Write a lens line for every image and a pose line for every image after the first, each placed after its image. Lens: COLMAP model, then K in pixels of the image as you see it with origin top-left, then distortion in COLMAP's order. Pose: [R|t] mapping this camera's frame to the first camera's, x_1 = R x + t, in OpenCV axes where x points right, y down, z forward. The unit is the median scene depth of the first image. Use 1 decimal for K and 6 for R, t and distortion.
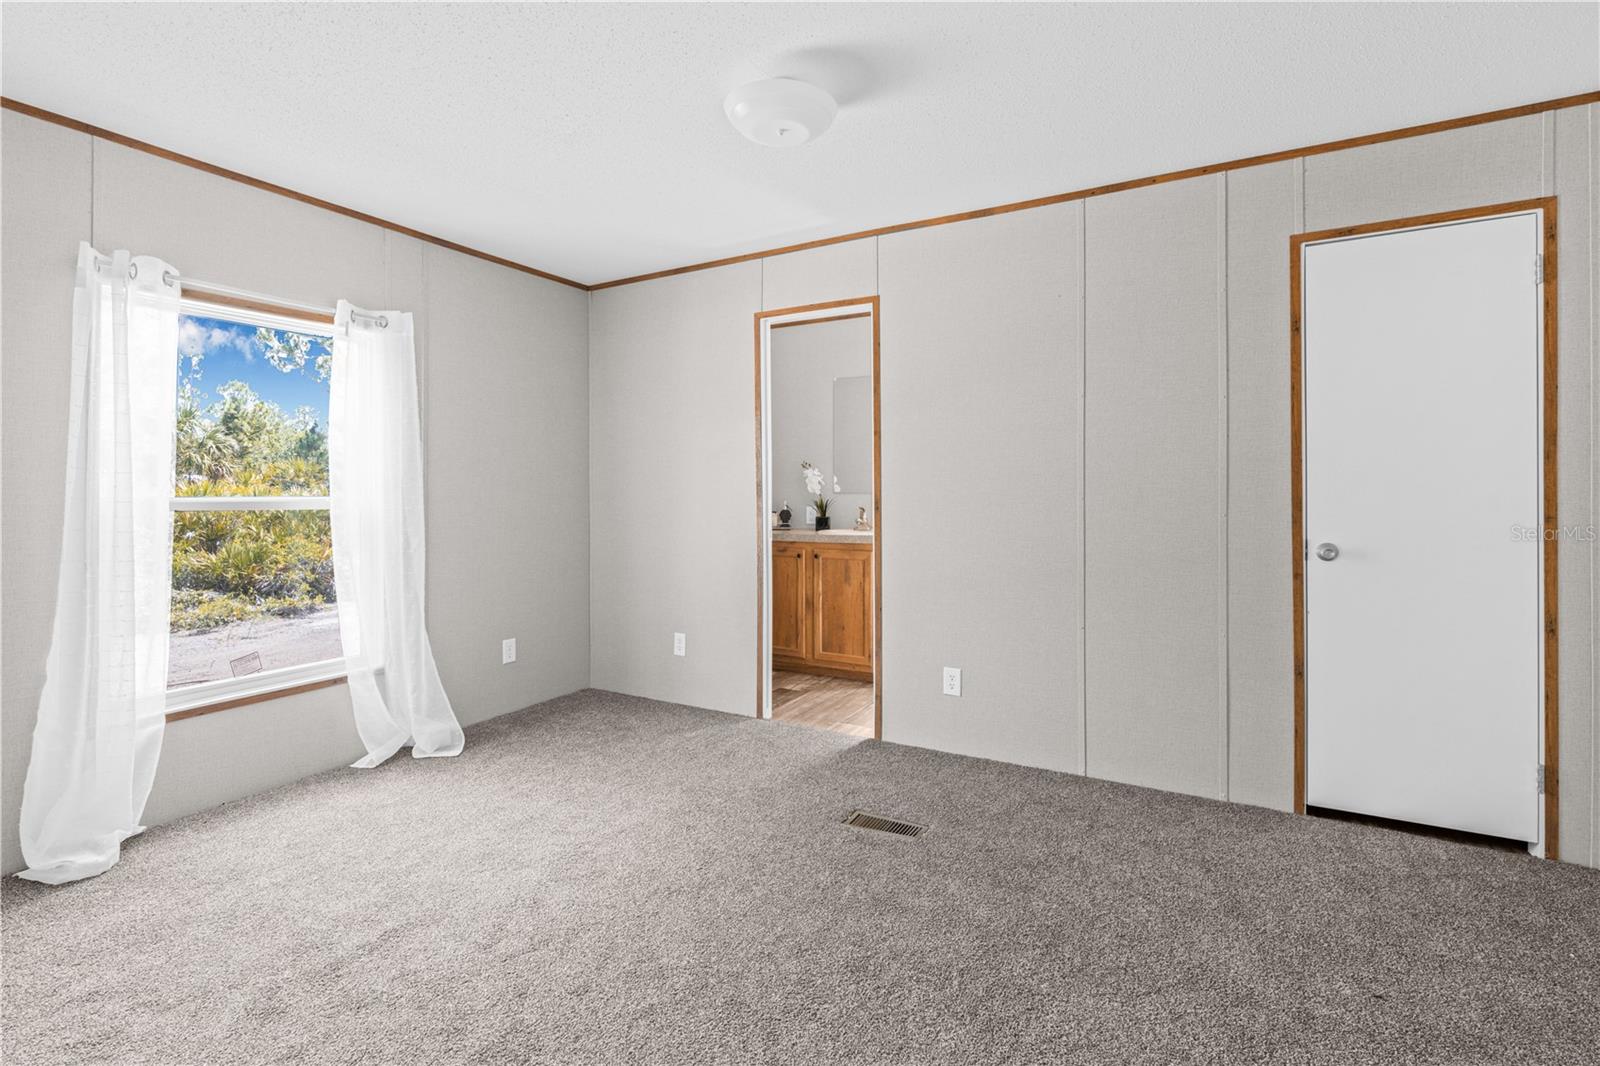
lens RADIAL K [[732.6, 0, 788.2], [0, 732.6, 489.8], [0, 0, 1]] dist [-0.006980, 0.002270]
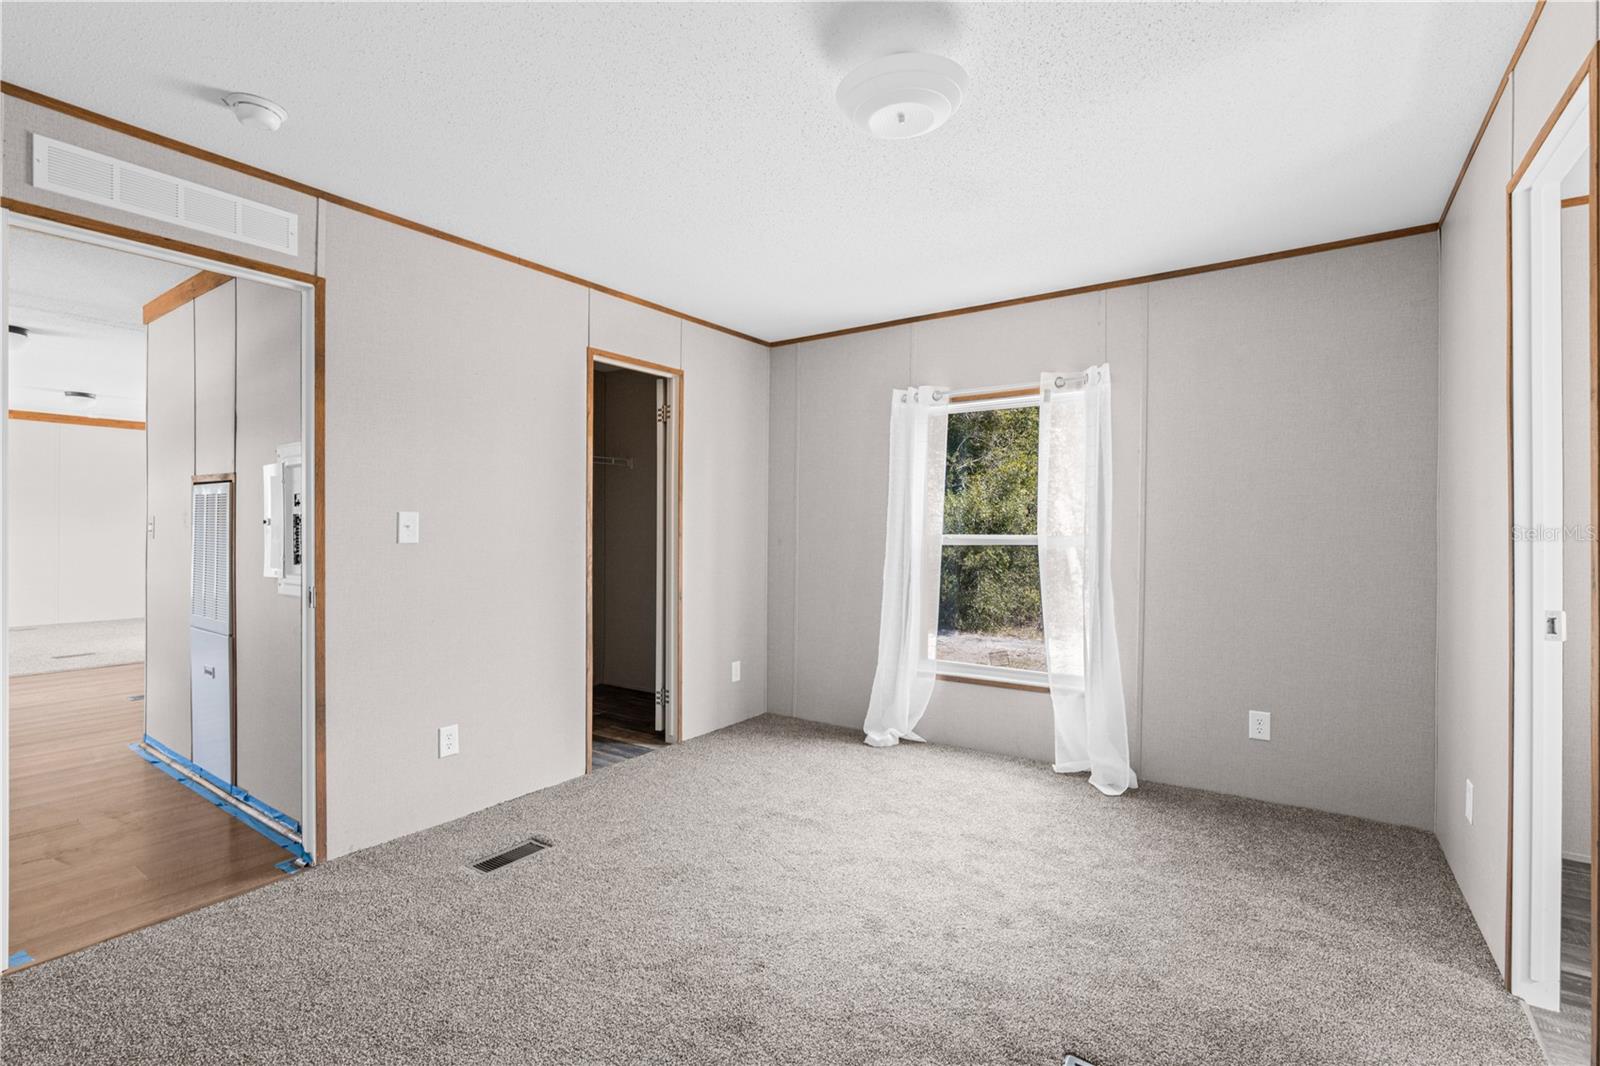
lens RADIAL K [[745.5, 0, 797.5], [0, 745.5, 530.5], [0, 0, 1]] dist [0.002445, 0.000743]
pose [[-0.079477, 0.004696, -0.996826, 0.679101], [-0.000123, 0.999989, 0.004721, -0.006916], [0.996837, 0.000498, -0.079475, 0.734301]]
